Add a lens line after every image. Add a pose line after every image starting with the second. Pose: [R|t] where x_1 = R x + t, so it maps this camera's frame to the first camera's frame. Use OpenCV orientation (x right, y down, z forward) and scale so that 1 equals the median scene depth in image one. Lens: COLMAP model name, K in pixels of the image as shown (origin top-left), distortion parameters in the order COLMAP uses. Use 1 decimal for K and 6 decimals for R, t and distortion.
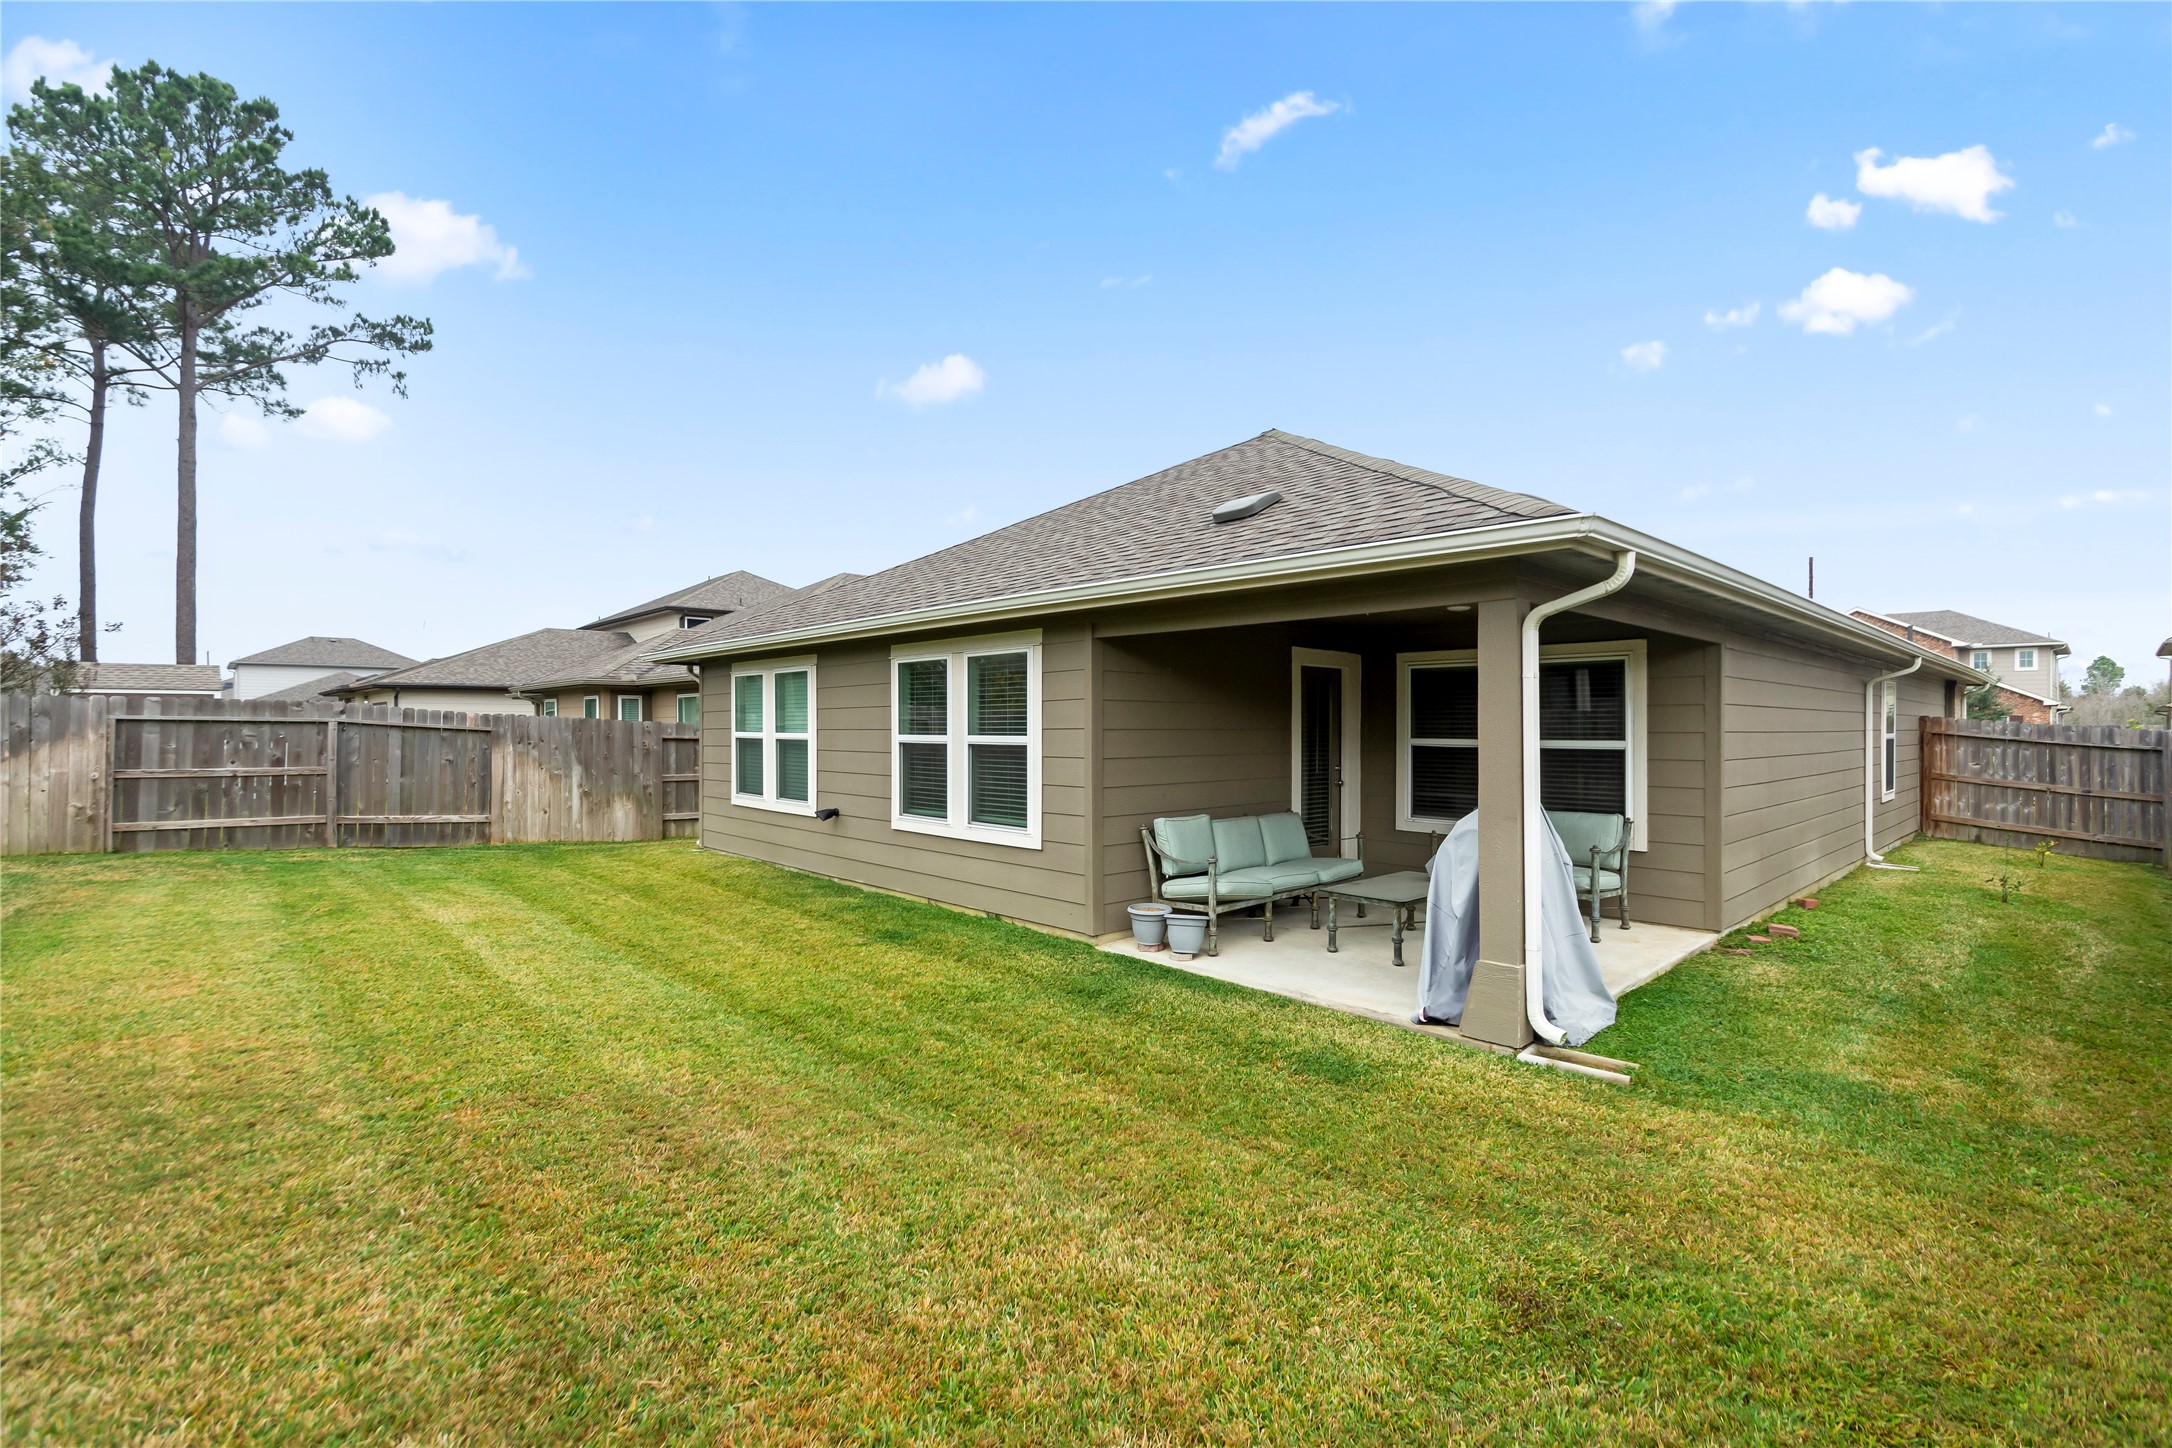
lens RADIAL K [[997.4, 0, 1082.4], [0, 997.4, 730.2], [0, 0, 1]] dist [-0.001044, -0.000207]
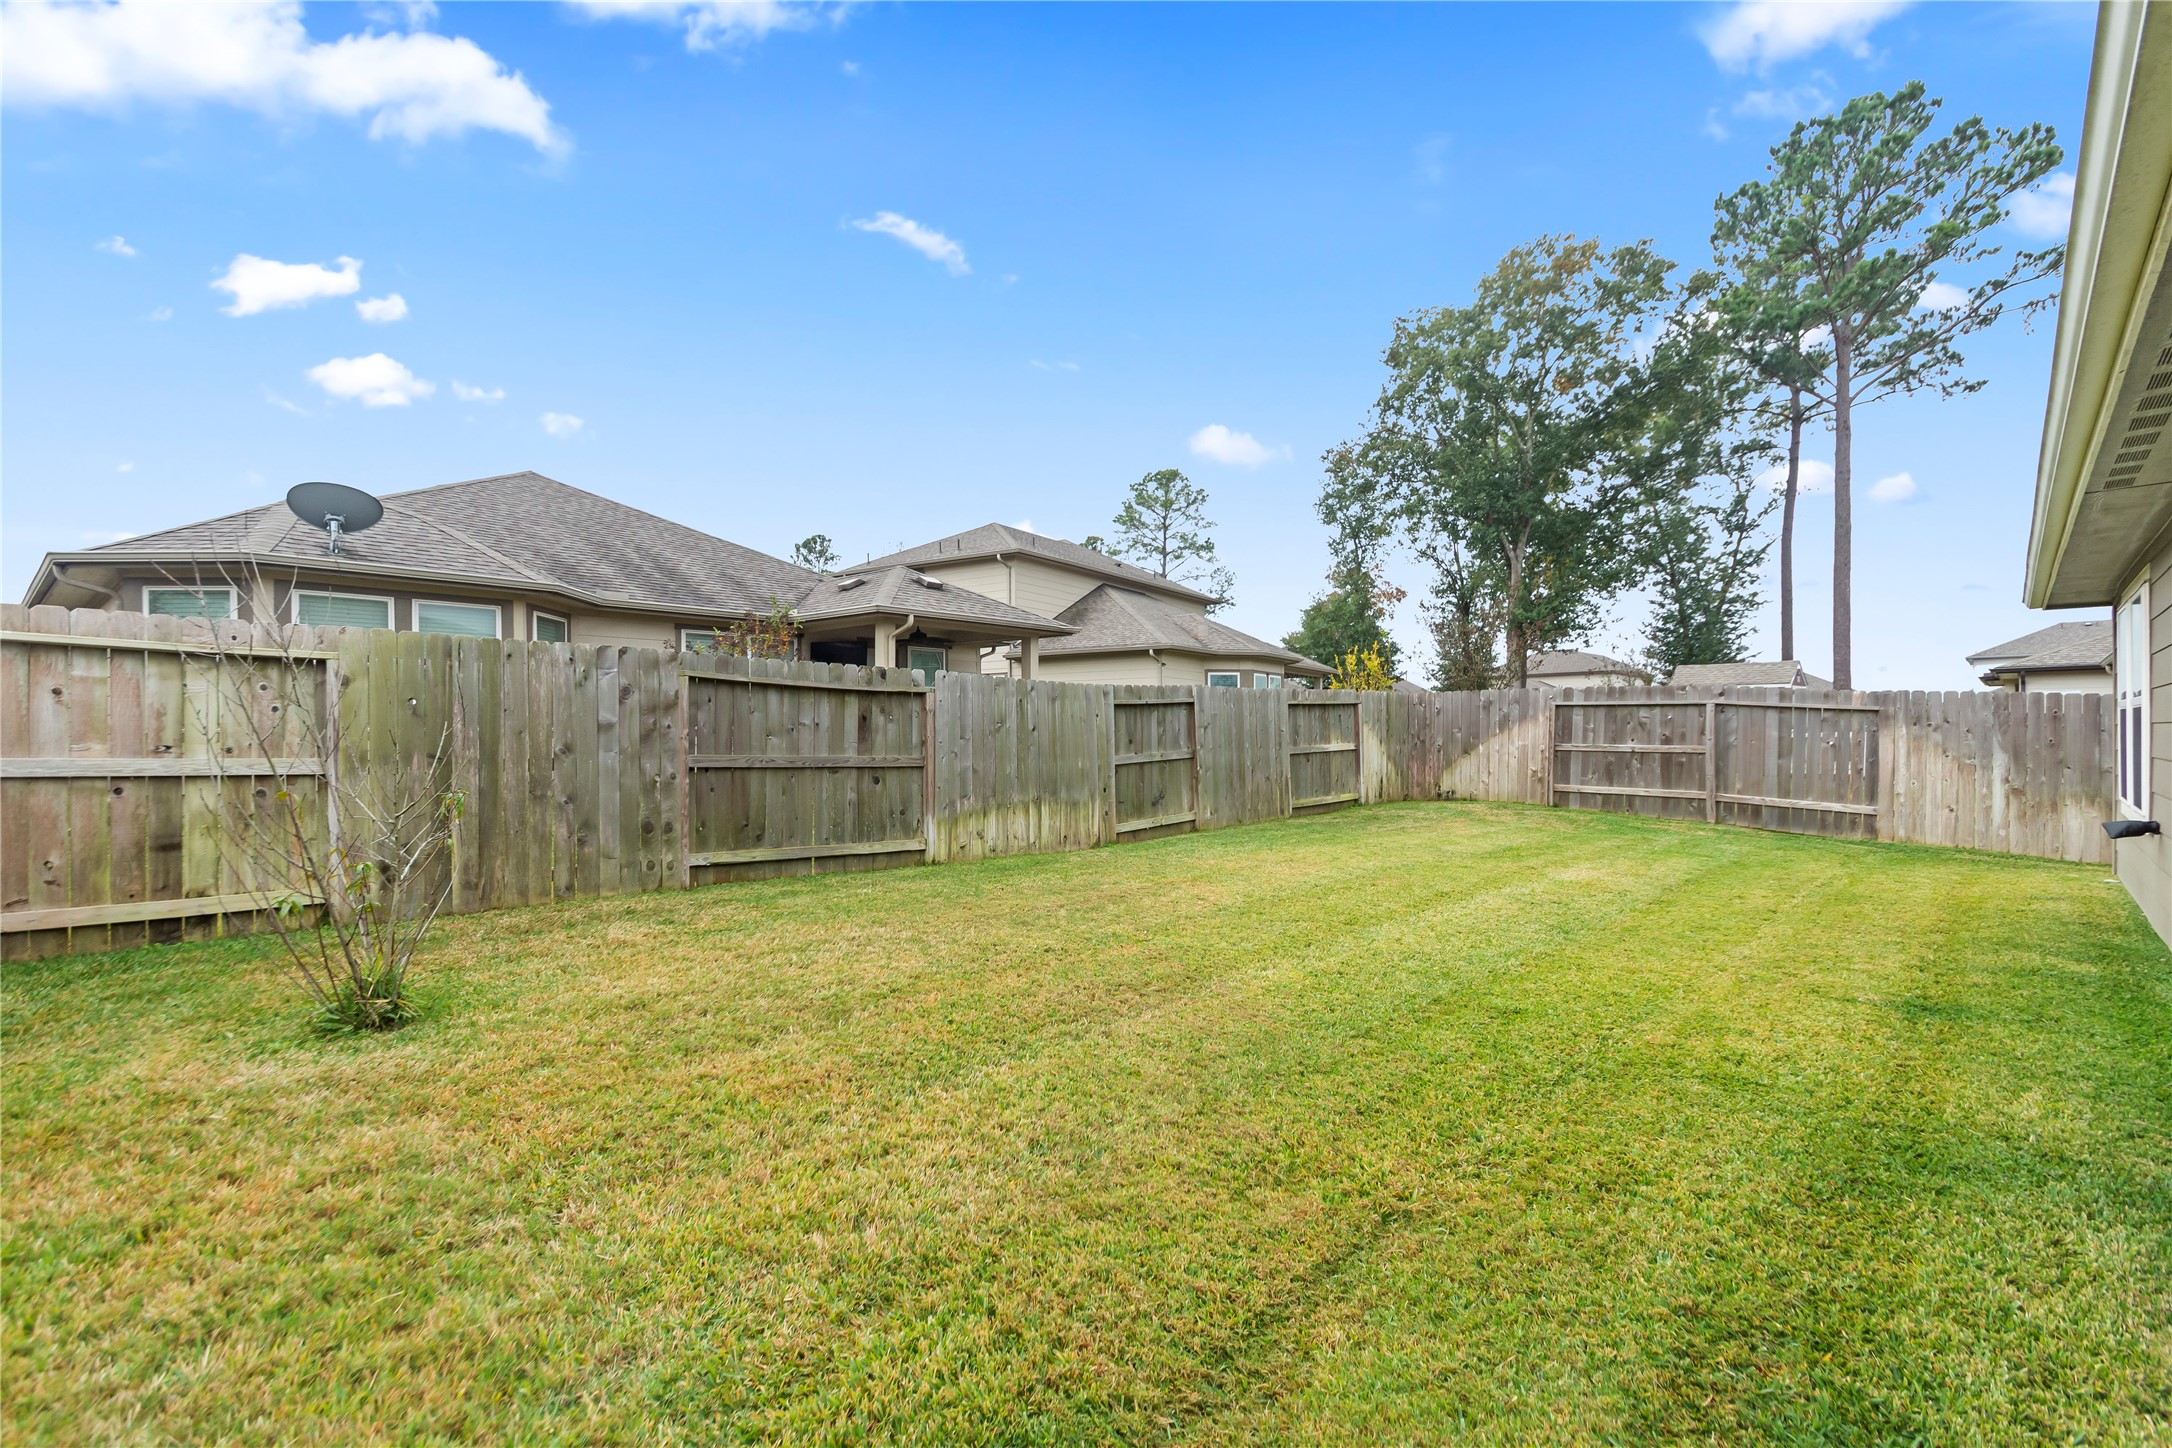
lens RADIAL K [[997.4, 0, 1082.4], [0, 997.4, 730.2], [0, 0, 1]] dist [-0.001044, -0.000207]
pose [[0.019180, -0.002703, -0.999812, 0.279099], [-0.003226, 0.999991, -0.002765, 0.023737], [0.999811, 0.003278, 0.019171, 0.301824]]
